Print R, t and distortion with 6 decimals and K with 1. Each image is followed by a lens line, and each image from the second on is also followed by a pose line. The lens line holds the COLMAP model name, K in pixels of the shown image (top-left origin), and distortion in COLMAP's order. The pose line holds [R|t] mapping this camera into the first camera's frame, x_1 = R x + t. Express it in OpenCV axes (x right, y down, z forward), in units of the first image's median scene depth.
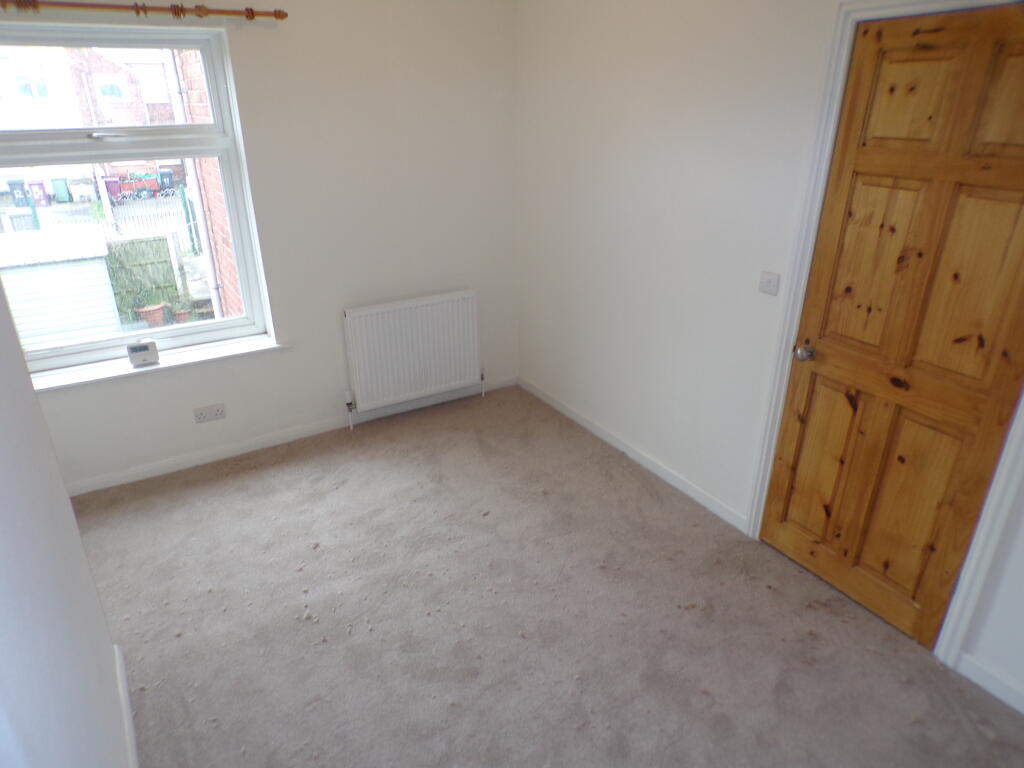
lens RADIAL K [[682.8, 0, 509.8], [0, 682.8, 387.7], [0, 0, 1]] dist [-0.000033, -0.005341]
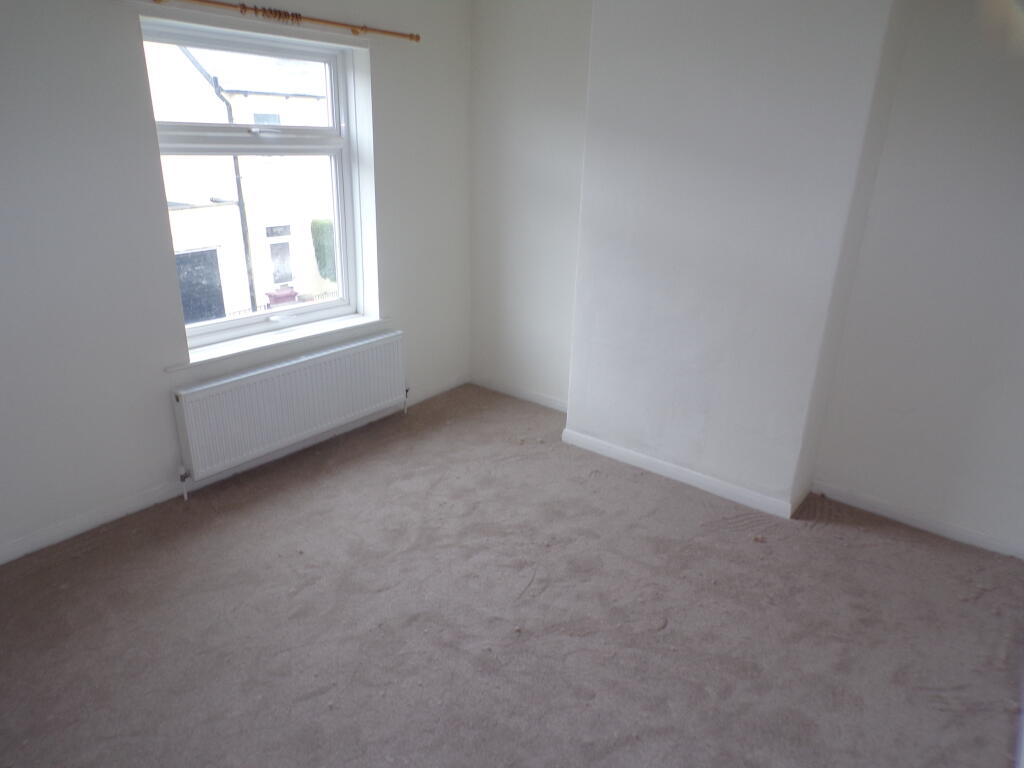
lens RADIAL K [[682.8, 0, 509.8], [0, 682.8, 387.7], [0, 0, 1]] dist [-0.000033, -0.005341]
pose [[0.939825, -0.110809, 0.323188, -0.537915], [0.137348, 0.988678, -0.060425, 0.157985], [-0.312833, 0.101178, 0.944404, -0.146048]]
